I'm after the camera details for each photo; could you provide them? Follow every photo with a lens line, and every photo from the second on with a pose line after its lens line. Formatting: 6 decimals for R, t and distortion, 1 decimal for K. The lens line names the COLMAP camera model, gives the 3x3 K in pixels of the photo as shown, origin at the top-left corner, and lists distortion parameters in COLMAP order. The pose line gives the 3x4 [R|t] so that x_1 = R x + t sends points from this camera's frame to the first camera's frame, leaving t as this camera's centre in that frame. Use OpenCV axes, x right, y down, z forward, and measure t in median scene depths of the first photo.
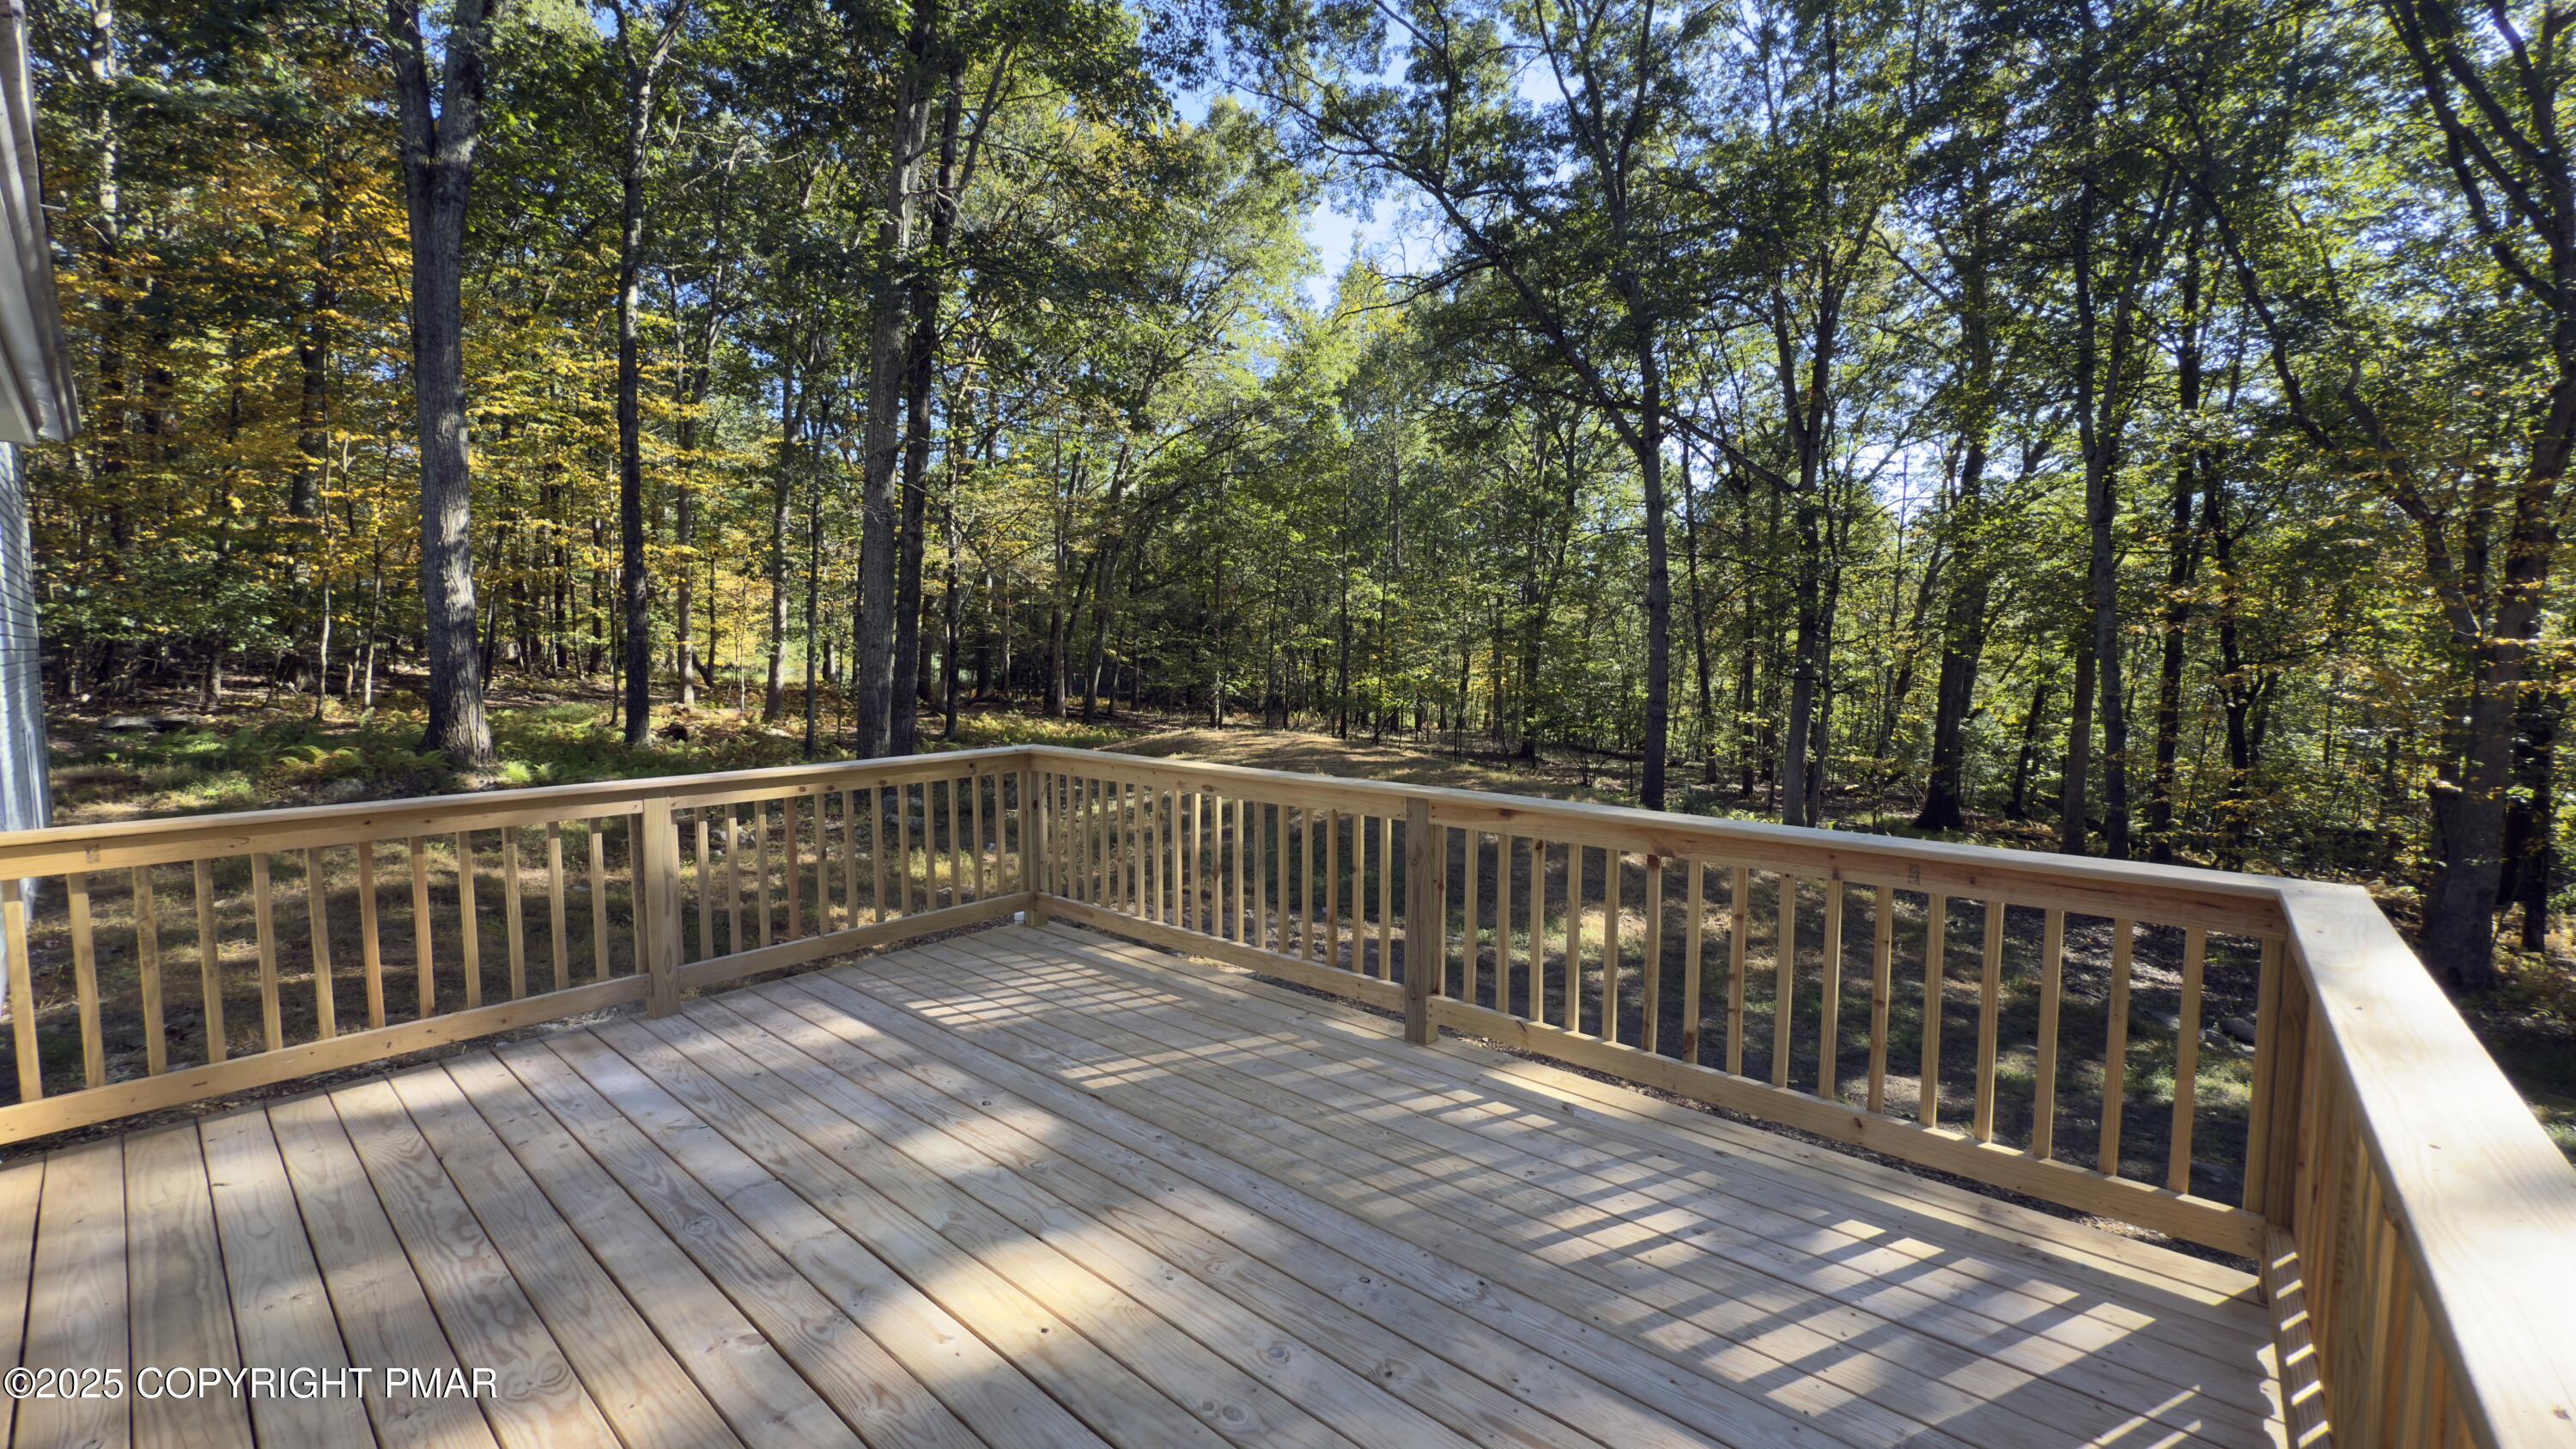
lens RADIAL K [[1037.8, 0, 1301.5], [0, 1037.8, 728.9], [0, 0, 1]] dist [-0.001996, 0.000142]
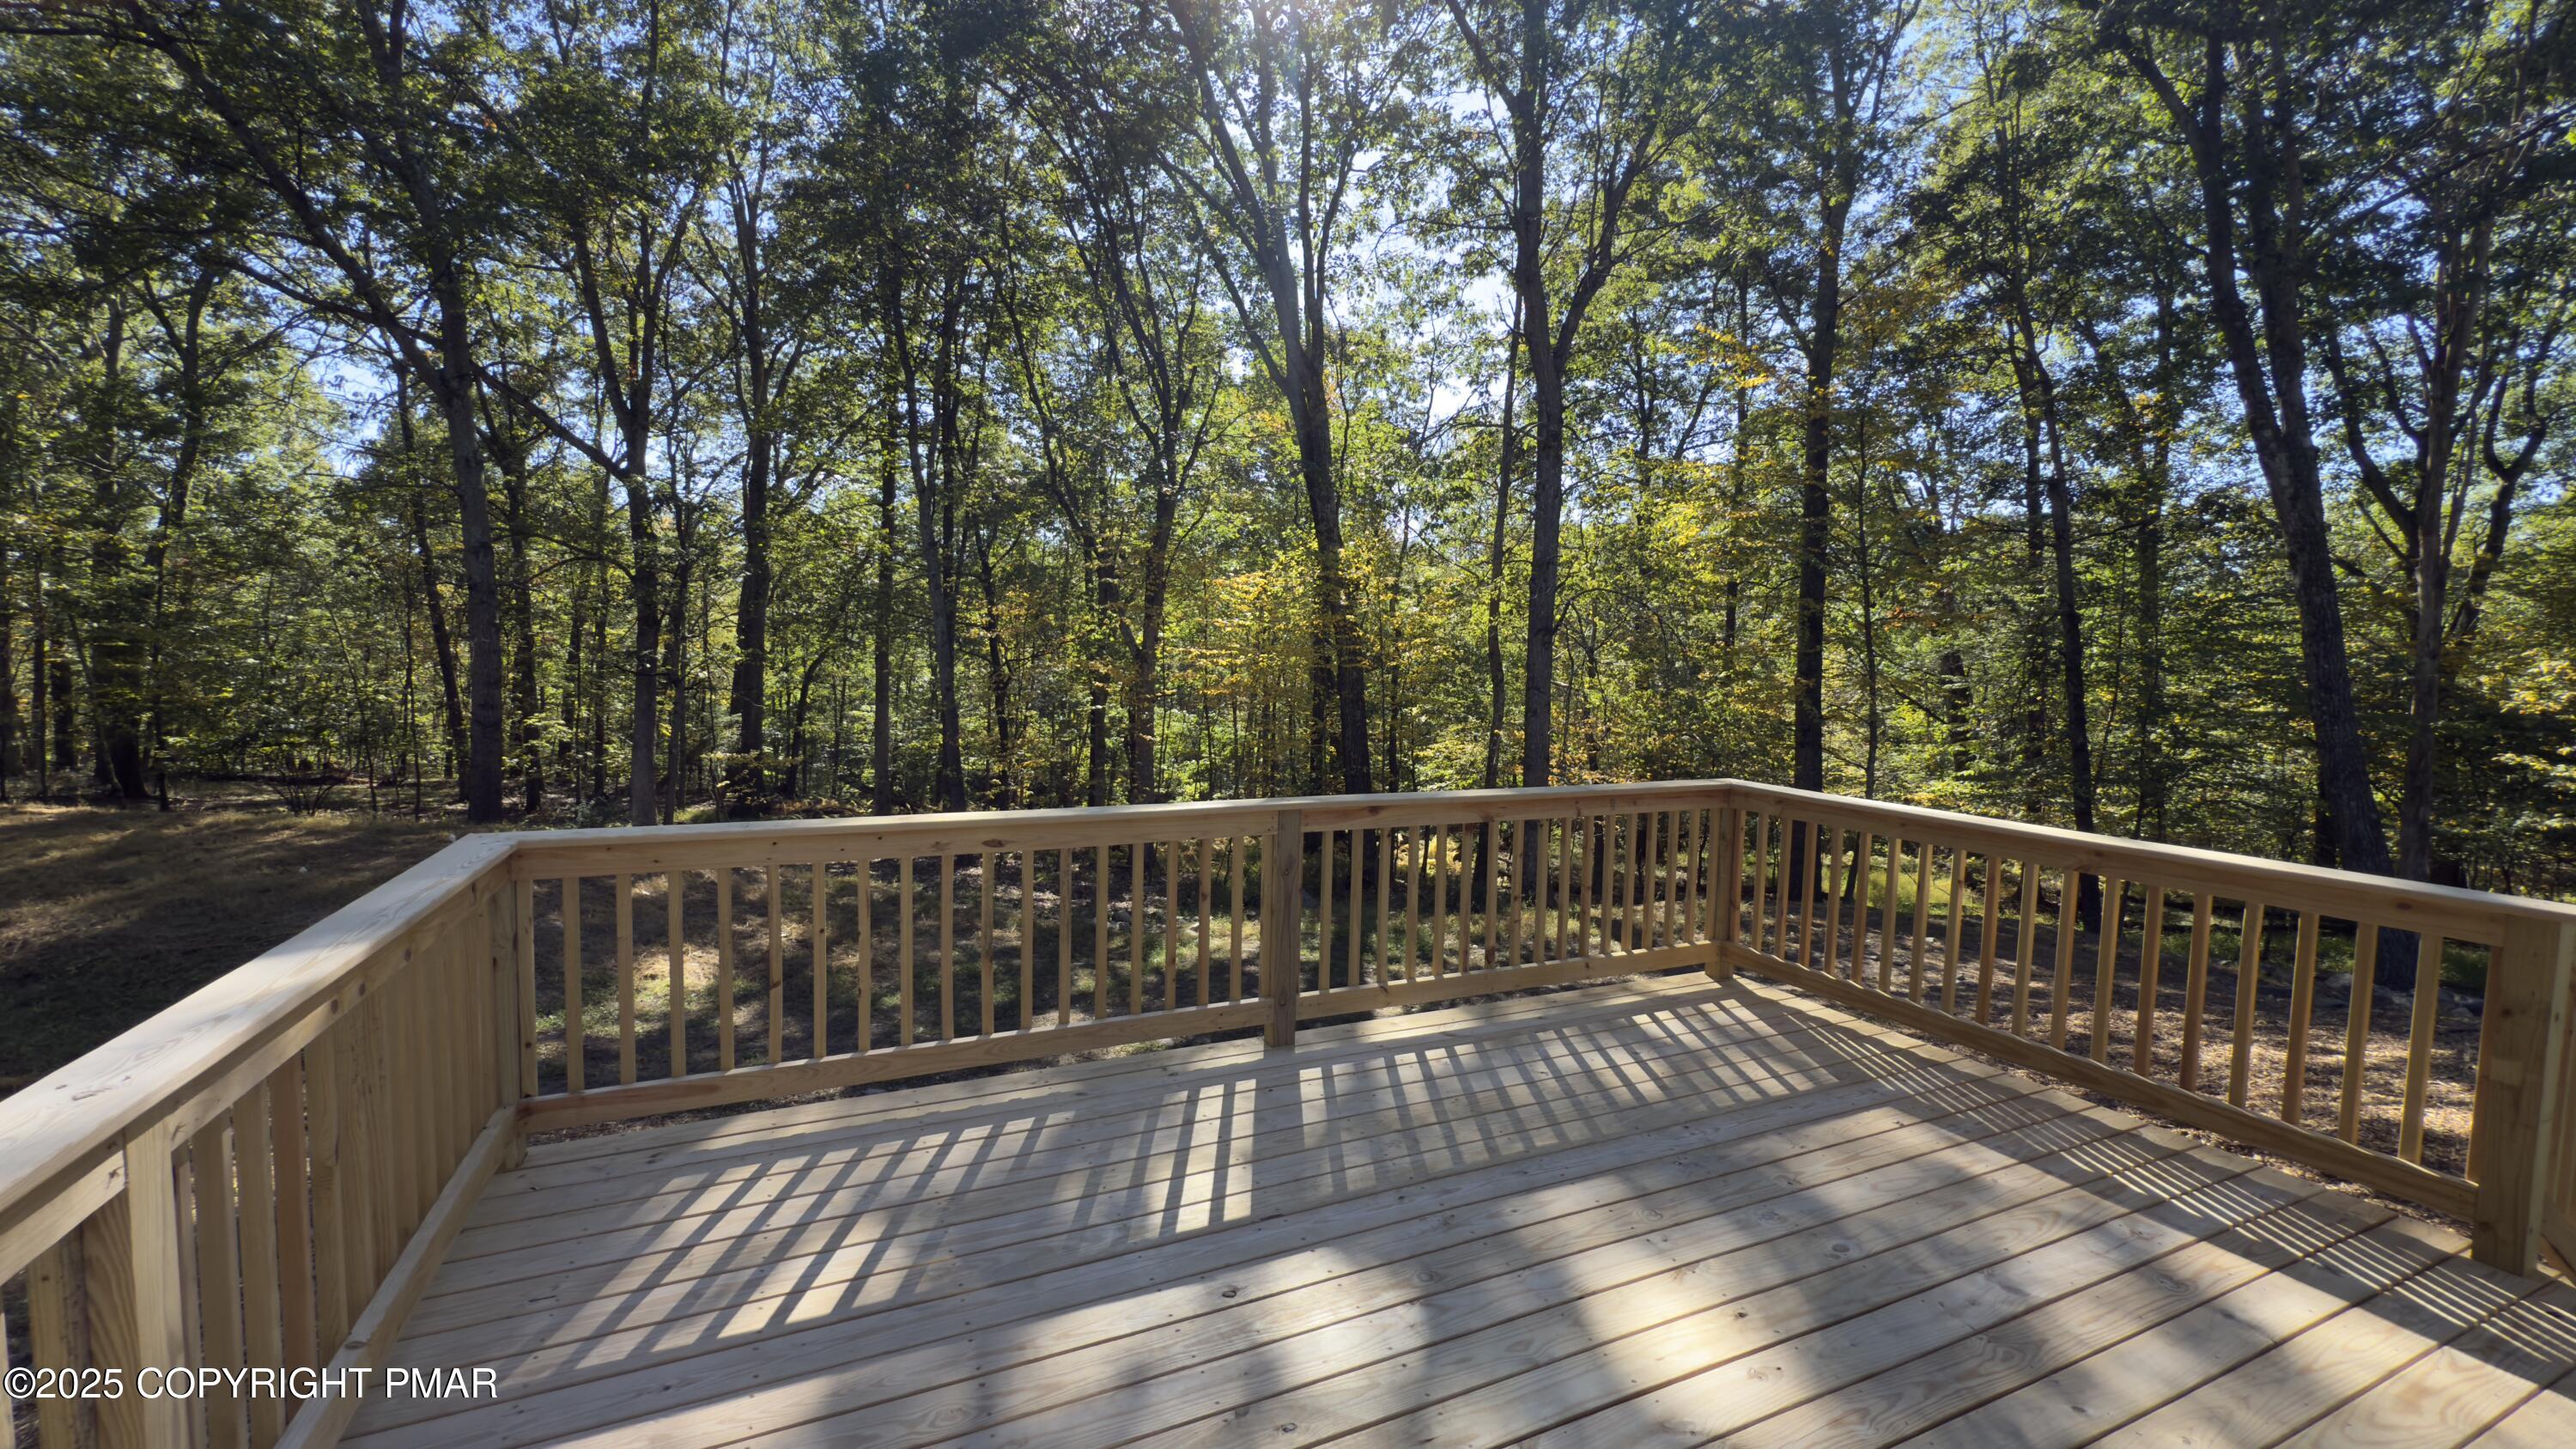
lens RADIAL K [[1037.8, 0, 1302.9], [0, 1037.8, 725.0], [0, 0, 1]] dist [-0.001996, 0.000142]
pose [[0.401423, -0.058745, 0.914007, -0.967471], [0.051412, 0.997813, 0.041552, -0.066201], [-0.914449, 0.030311, 0.403565, 0.680723]]
